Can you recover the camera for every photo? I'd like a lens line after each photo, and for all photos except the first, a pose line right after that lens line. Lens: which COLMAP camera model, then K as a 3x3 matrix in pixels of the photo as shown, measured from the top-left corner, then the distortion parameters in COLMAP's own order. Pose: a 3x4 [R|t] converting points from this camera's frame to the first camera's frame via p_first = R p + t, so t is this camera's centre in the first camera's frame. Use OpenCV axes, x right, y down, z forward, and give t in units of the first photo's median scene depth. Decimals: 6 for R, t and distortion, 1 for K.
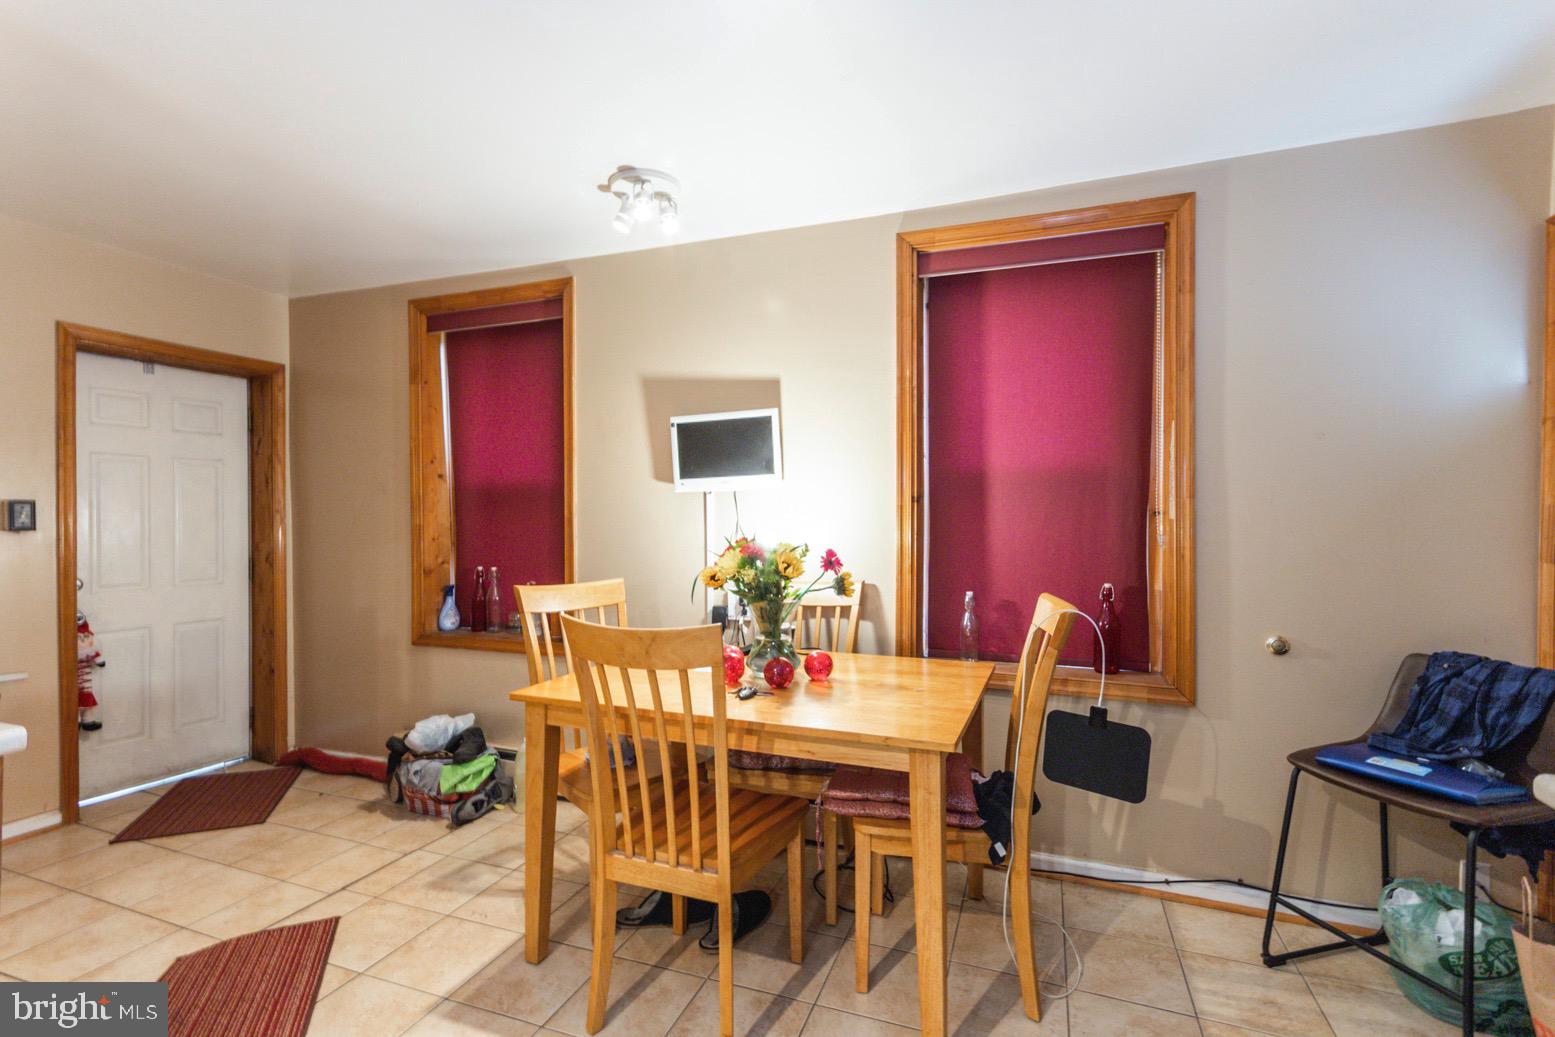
lens RADIAL K [[716.2, 0, 777.7], [0, 716.2, 522.0], [0, 0, 1]] dist [0.000923, 0.004554]
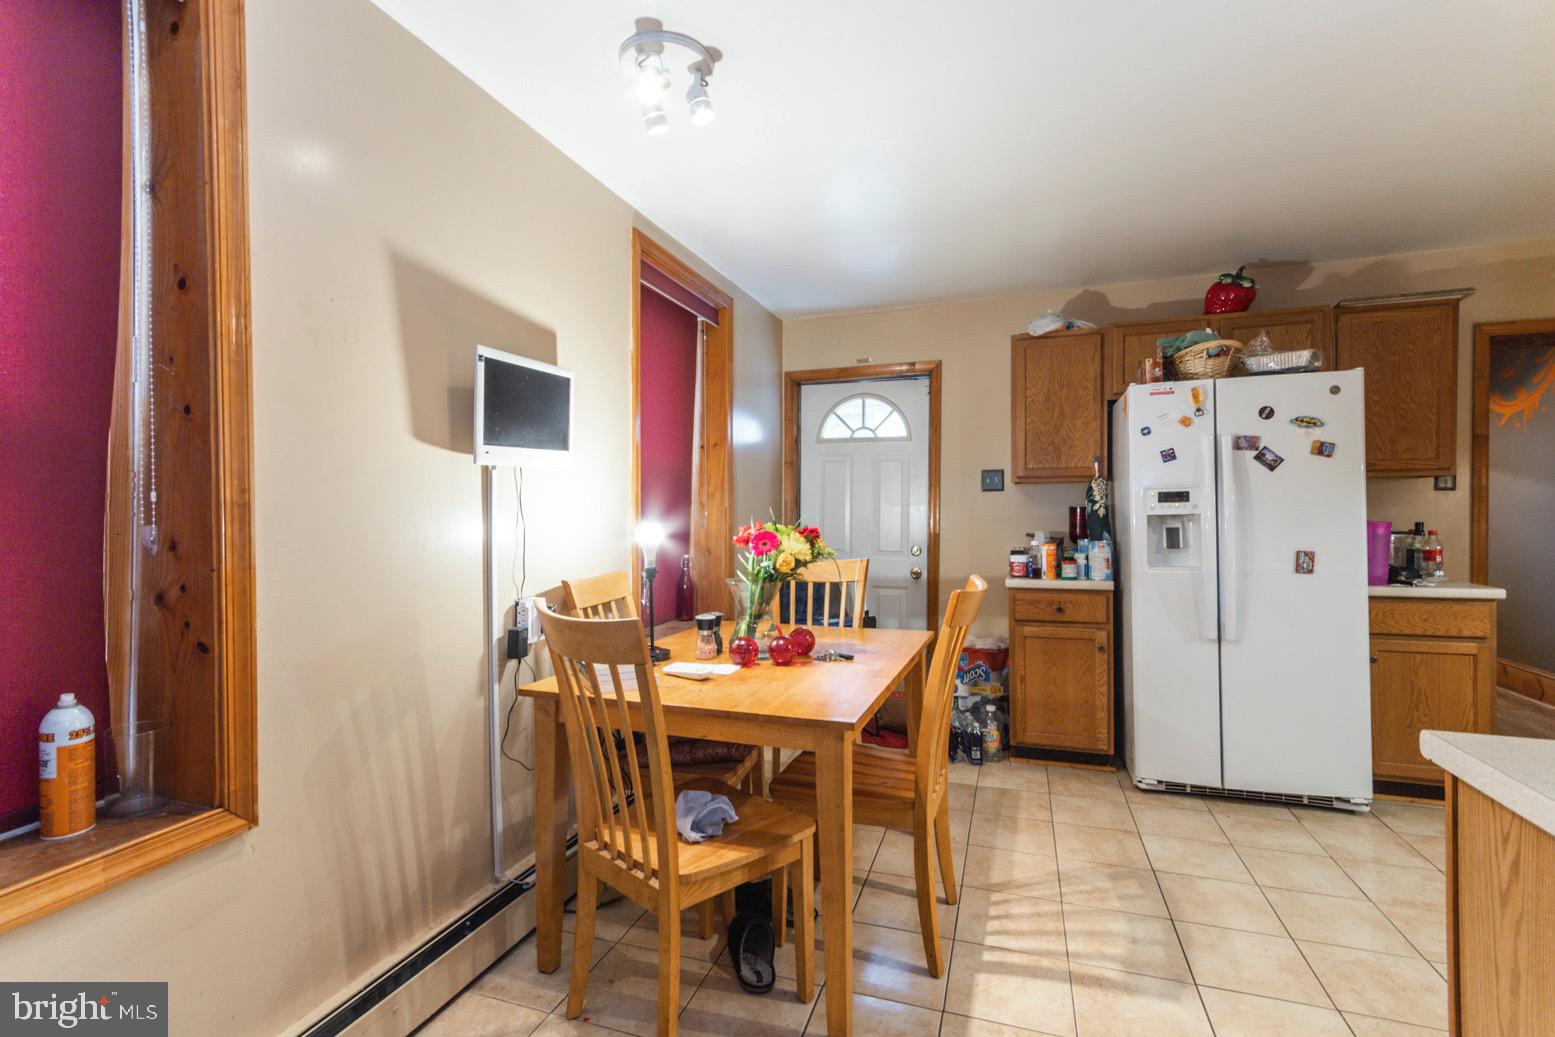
lens RADIAL K [[716.2, 0, 777.7], [0, 716.2, 522.0], [0, 0, 1]] dist [0.000923, 0.004554]
pose [[-0.034470, -0.016070, 0.999277, -0.792999], [0.014295, 0.999761, 0.016571, 0.003364], [-0.999303, 0.014856, -0.034232, 0.761831]]
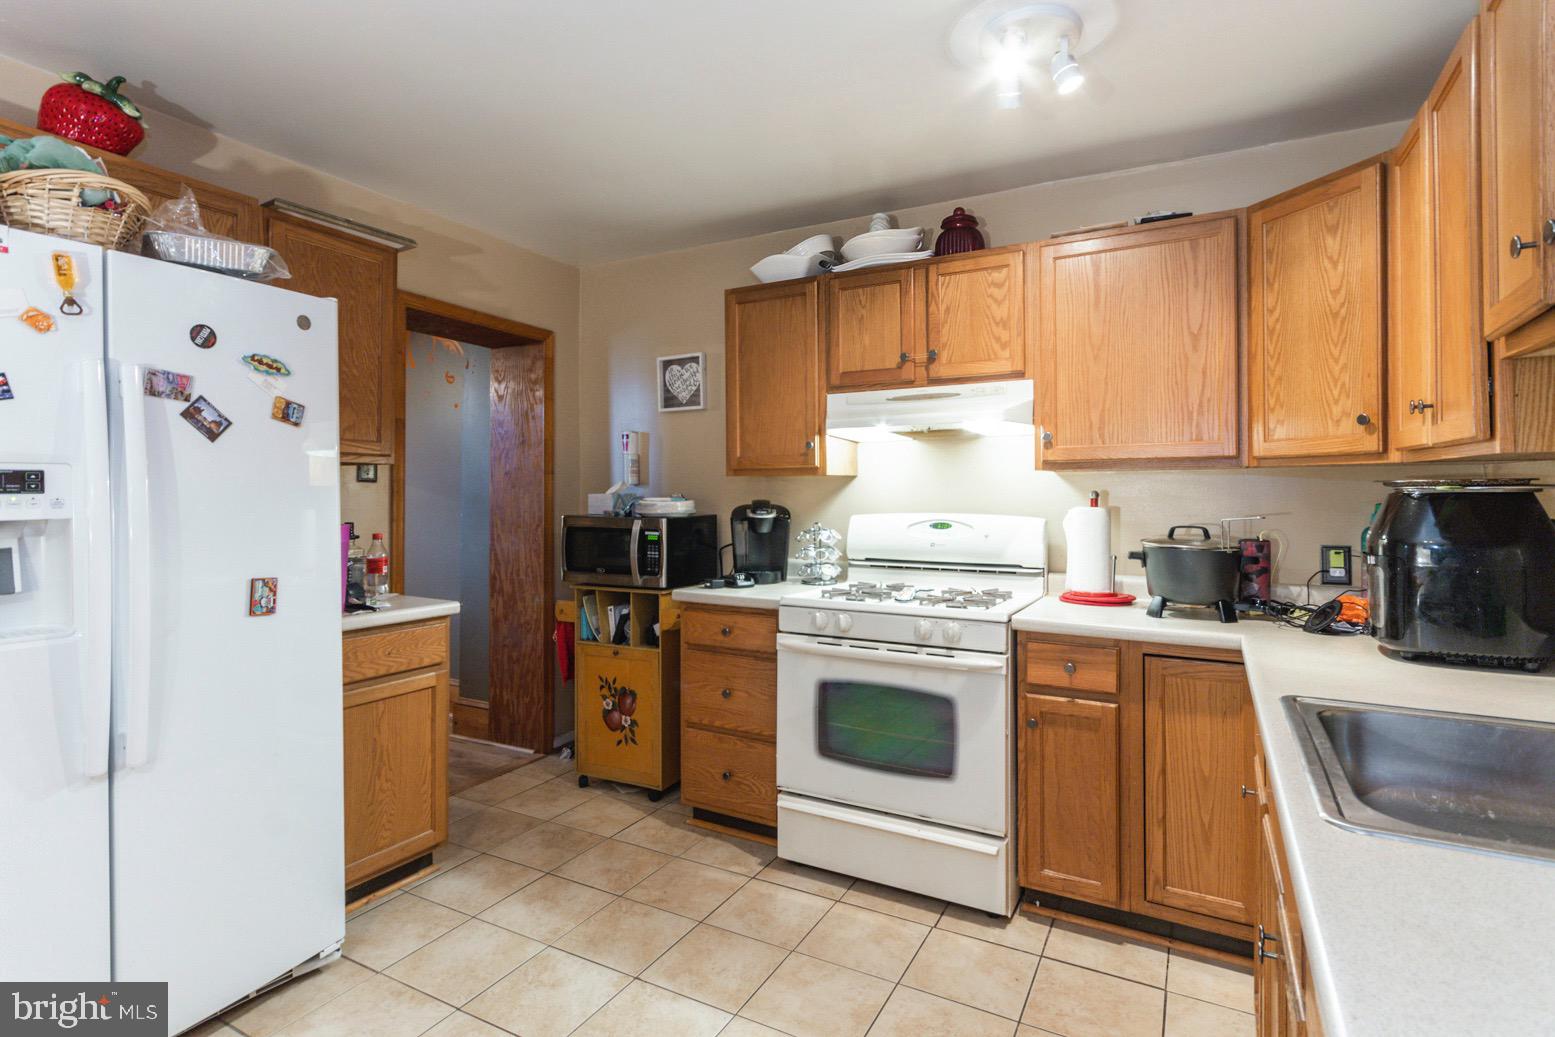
lens RADIAL K [[788.8, 0, 784.2], [0, 788.8, 491.7], [0, 0, 1]] dist [-0.001499, 0.000482]
pose [[-0.990369, -0.005926, 0.138325, -0.352014], [-0.005994, 0.999982, -0.000069, -0.004023], [-0.138323, -0.000897, -0.990387, 0.592007]]
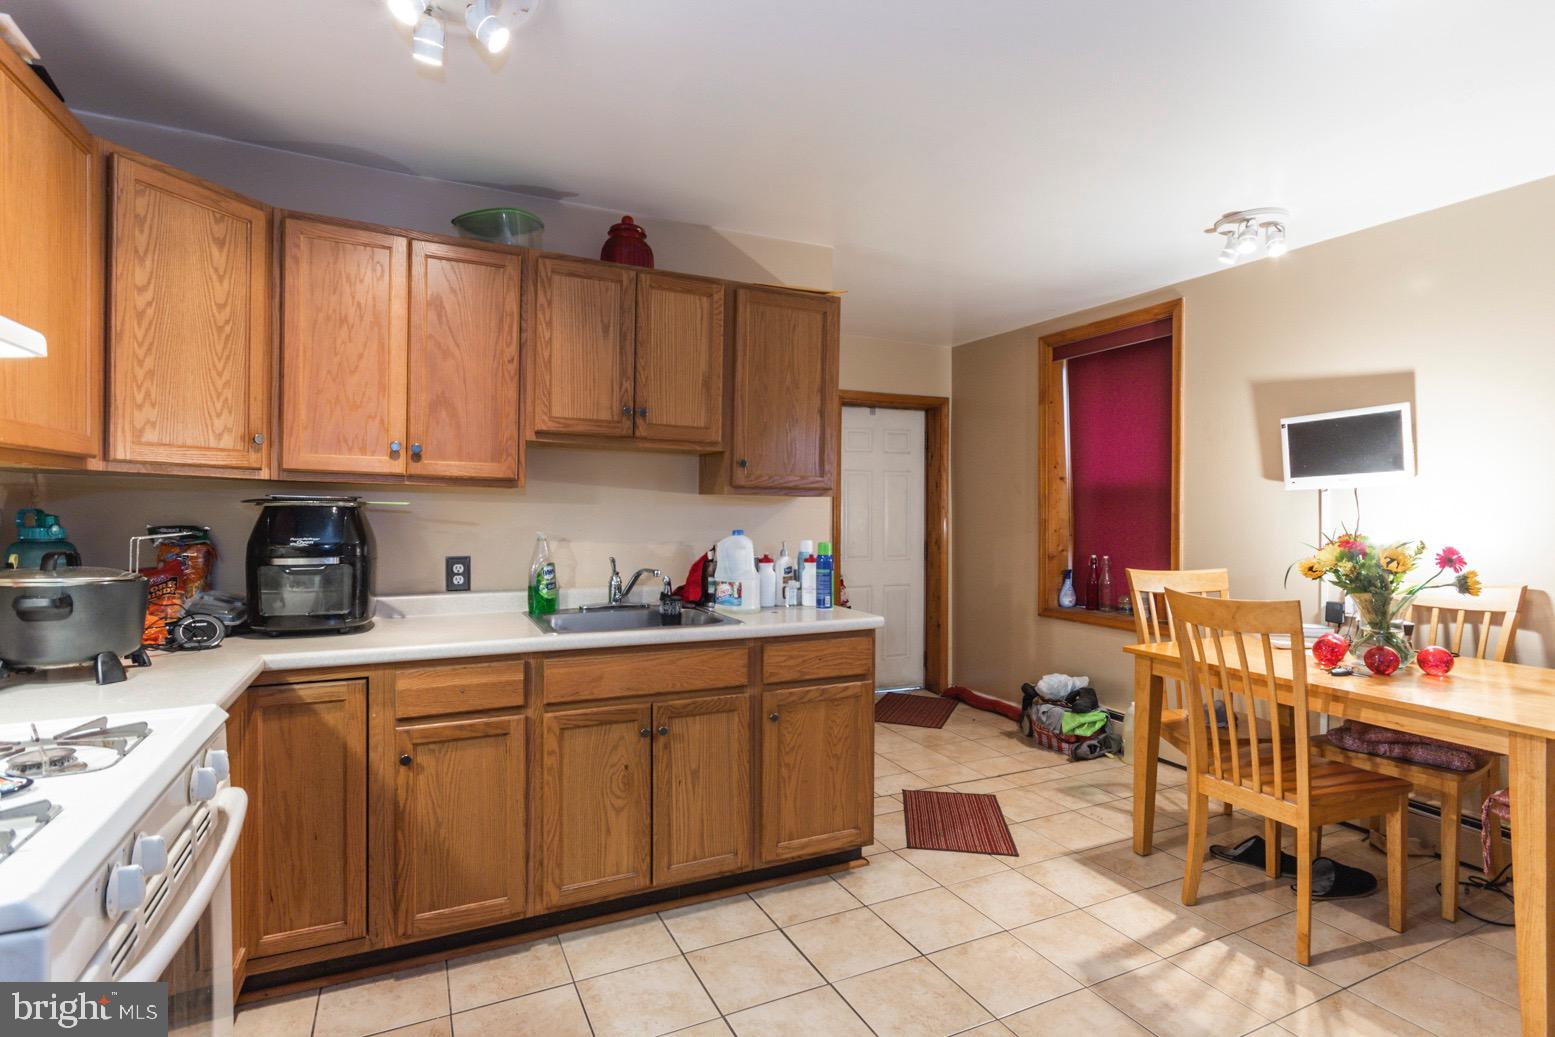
lens RADIAL K [[772.5, 0, 779.8], [0, 772.5, 523.2], [0, 0, 1]] dist [0.002505, -0.000014]
pose [[0.721985, 0.013725, -0.691772, 0.106819], [-0.007151, 0.999898, 0.012375, -0.002126], [0.691871, -0.003988, 0.722010, -0.327700]]
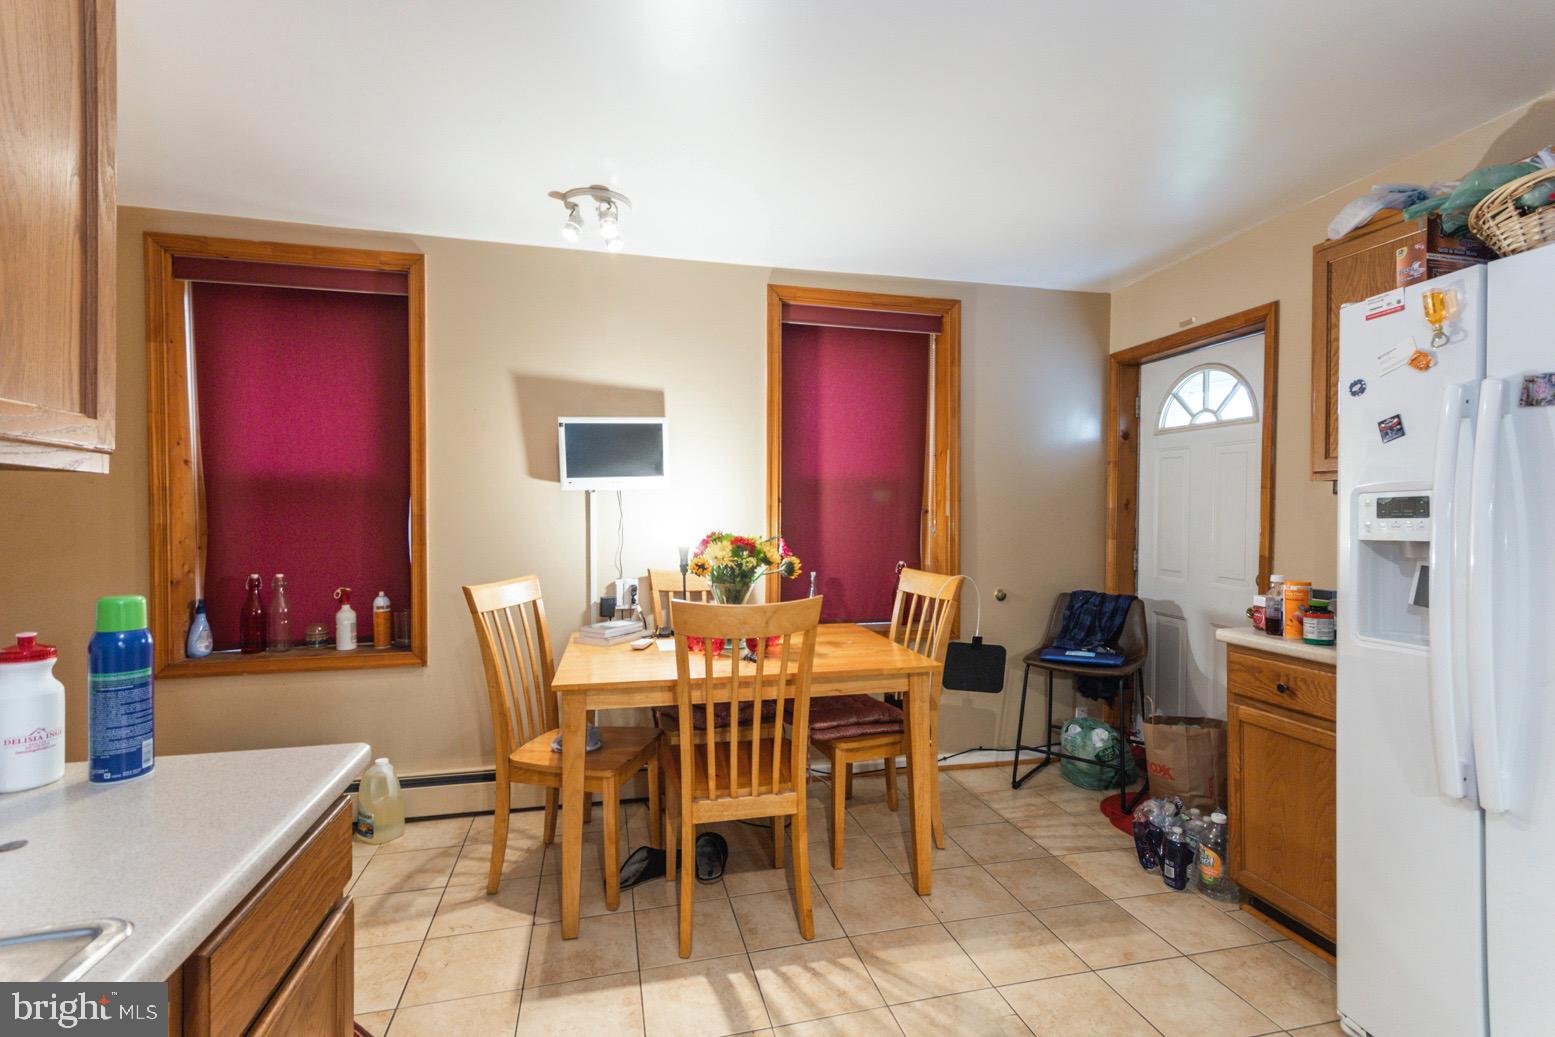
lens RADIAL K [[716.2, 0, 777.7], [0, 716.2, 522.0], [0, 0, 1]] dist [0.000923, 0.004554]
pose [[0.823356, -0.005970, 0.567494, -0.475210], [0.002822, 0.999975, 0.006425, -0.001440], [-0.567519, -0.003689, 0.823352, -0.023736]]
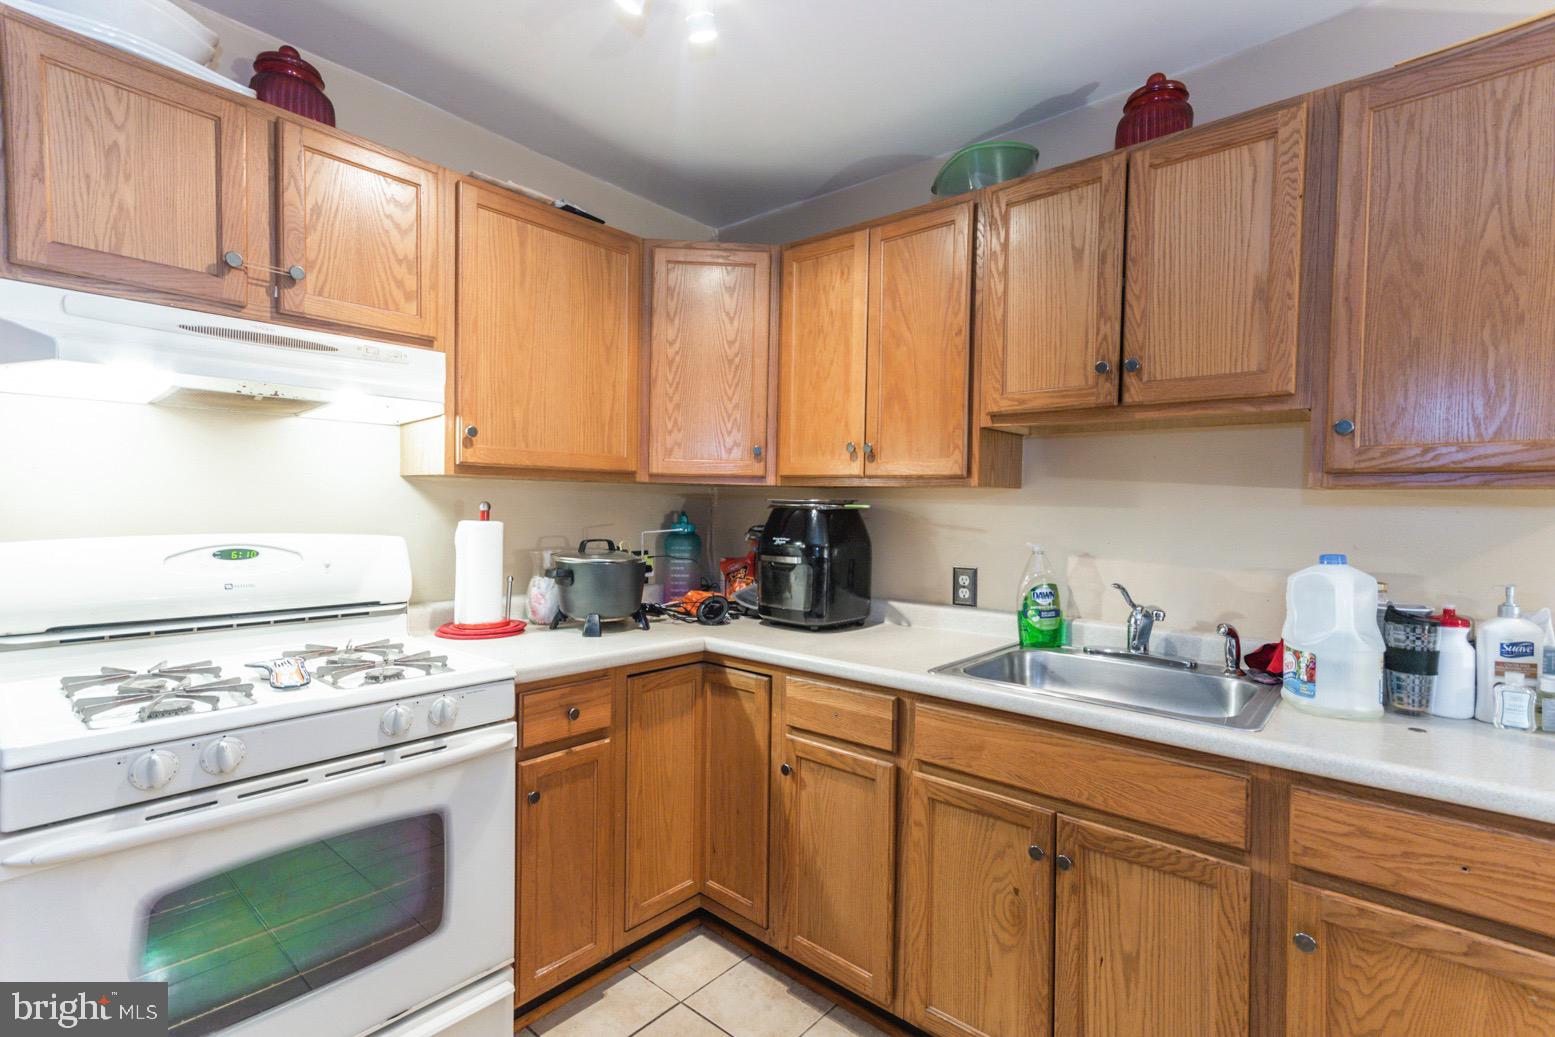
lens RADIAL K [[716.2, 0, 777.7], [0, 716.2, 522.0], [0, 0, 1]] dist [0.000923, 0.004554]
pose [[-0.344712, 0.007153, -0.938681, -0.027096], [-0.018298, 0.999730, 0.014337, -0.002608], [0.938530, 0.022118, -0.344488, 0.146938]]
